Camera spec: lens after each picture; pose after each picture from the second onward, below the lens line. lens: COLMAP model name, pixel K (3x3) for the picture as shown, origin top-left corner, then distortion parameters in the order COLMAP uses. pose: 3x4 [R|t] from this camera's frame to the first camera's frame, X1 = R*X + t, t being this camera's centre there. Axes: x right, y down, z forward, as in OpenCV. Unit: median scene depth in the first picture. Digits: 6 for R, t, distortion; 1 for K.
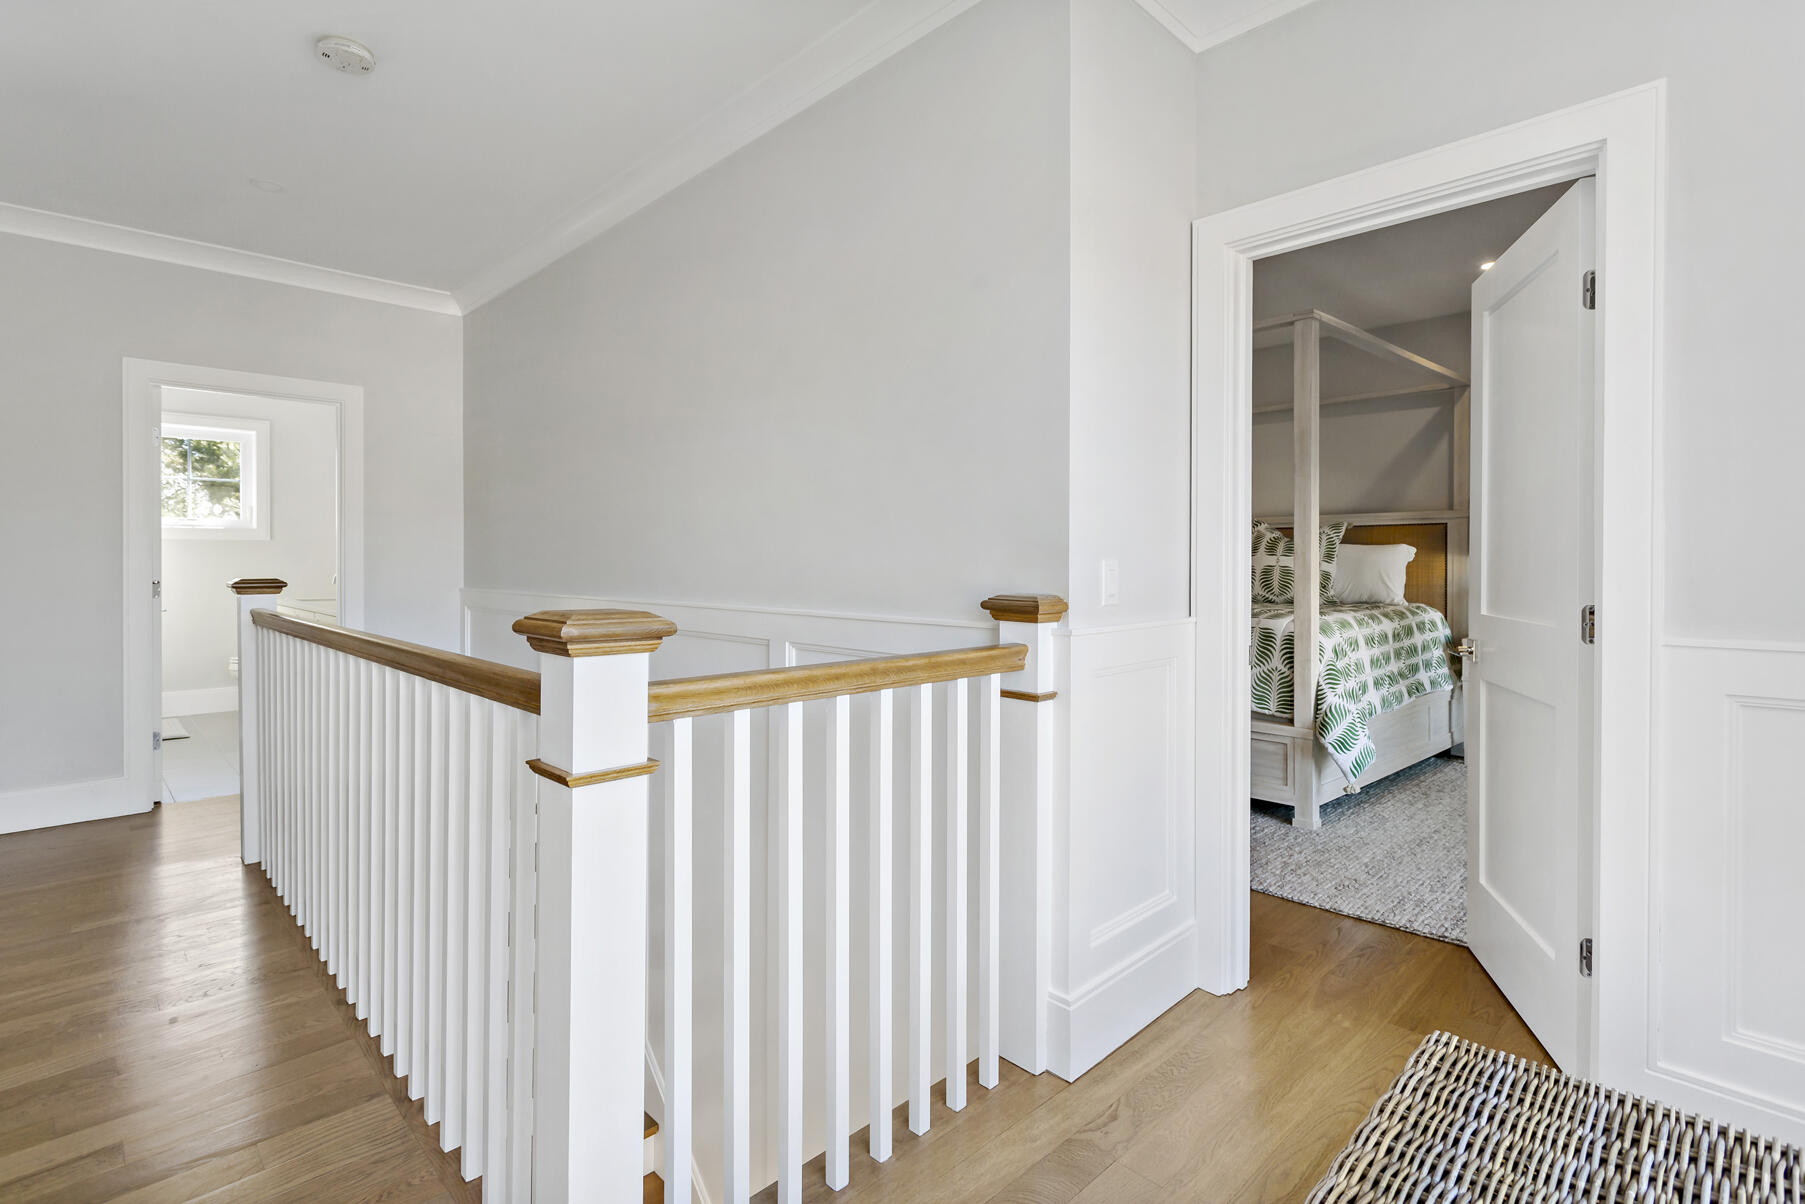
lens RADIAL K [[889.3, 0, 889.9], [0, 889.3, 587.4], [0, 0, 1]] dist [0.000590, 0.002059]
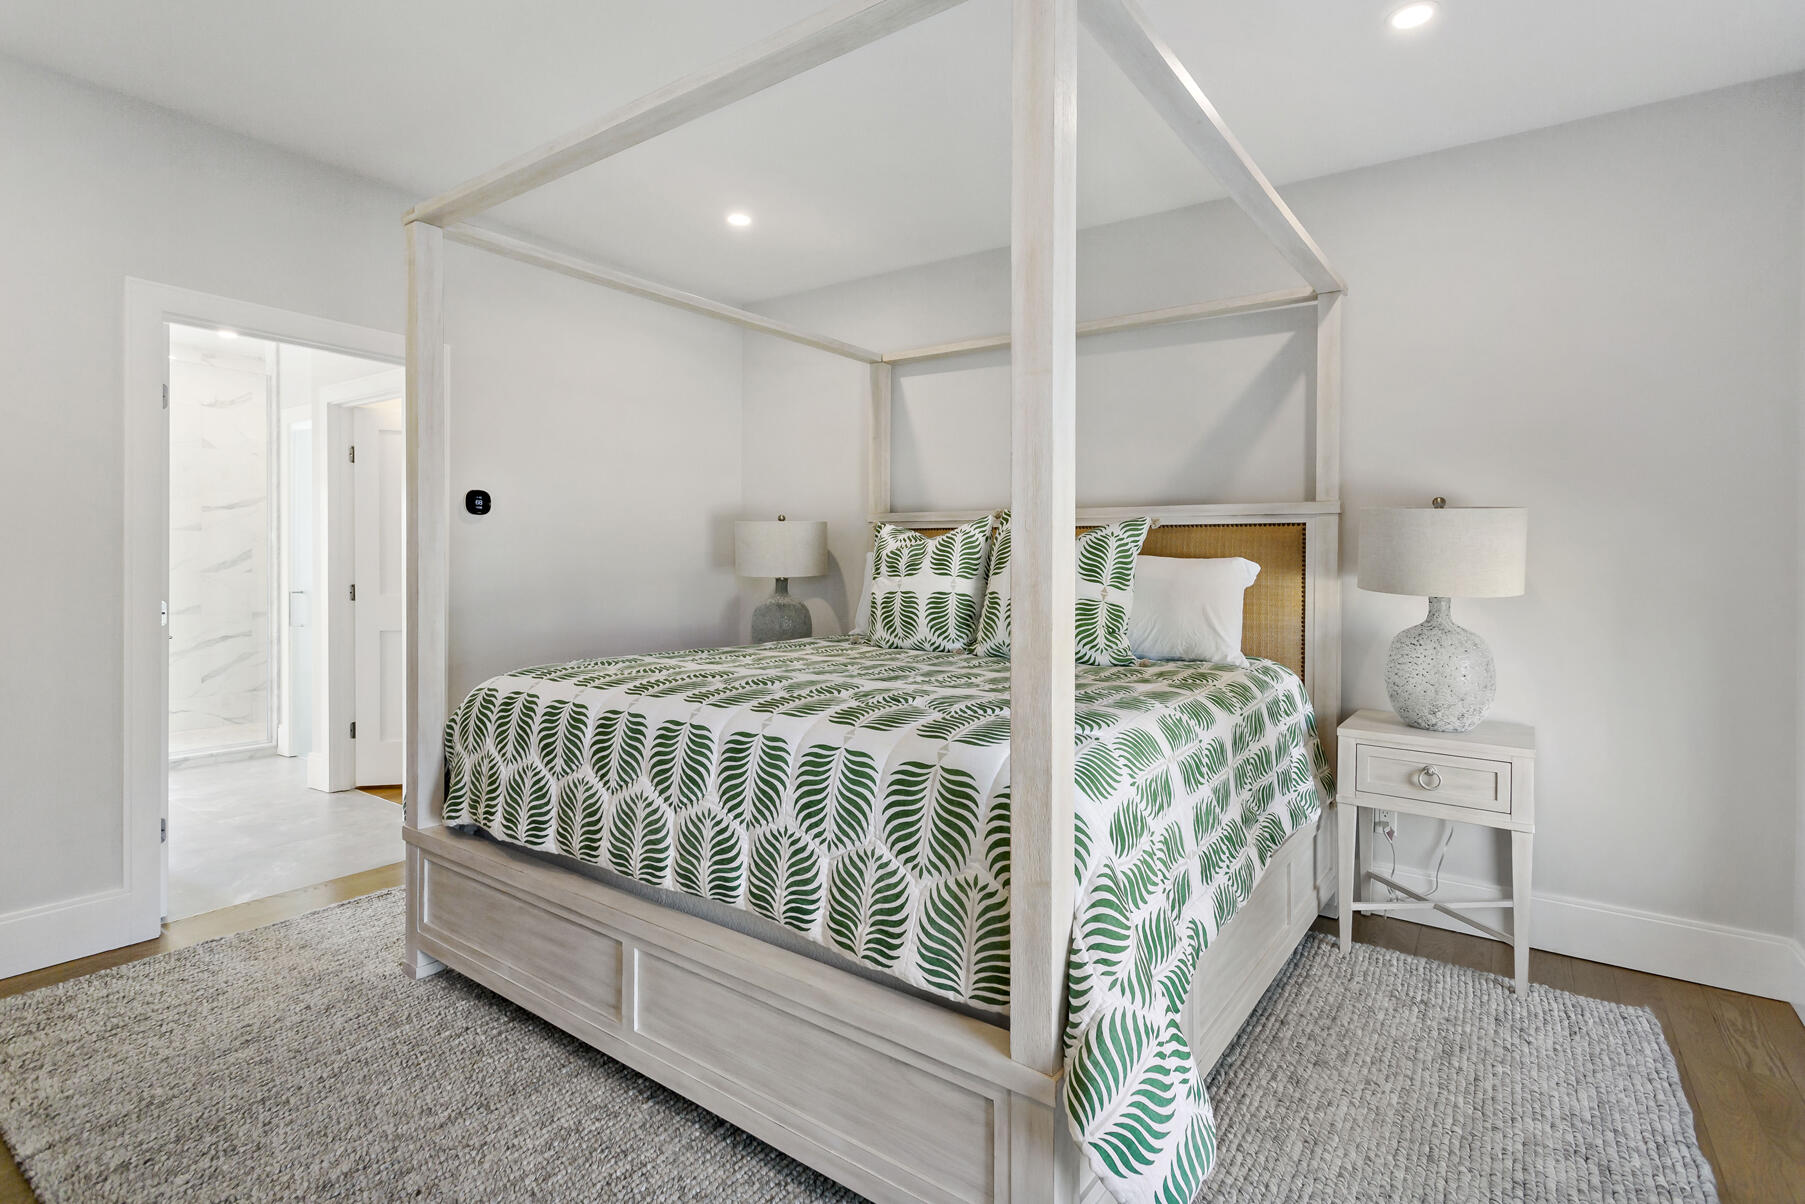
lens RADIAL K [[889.3, 0, 903.8], [0, 889.3, 597.8], [0, 0, 1]] dist [0.000590, 0.002059]
pose [[0.980059, 0.001284, 0.198701, 0.276573], [-0.003197, 0.999952, 0.009310, -0.030226], [-0.198679, -0.009760, 0.980016, 0.531683]]
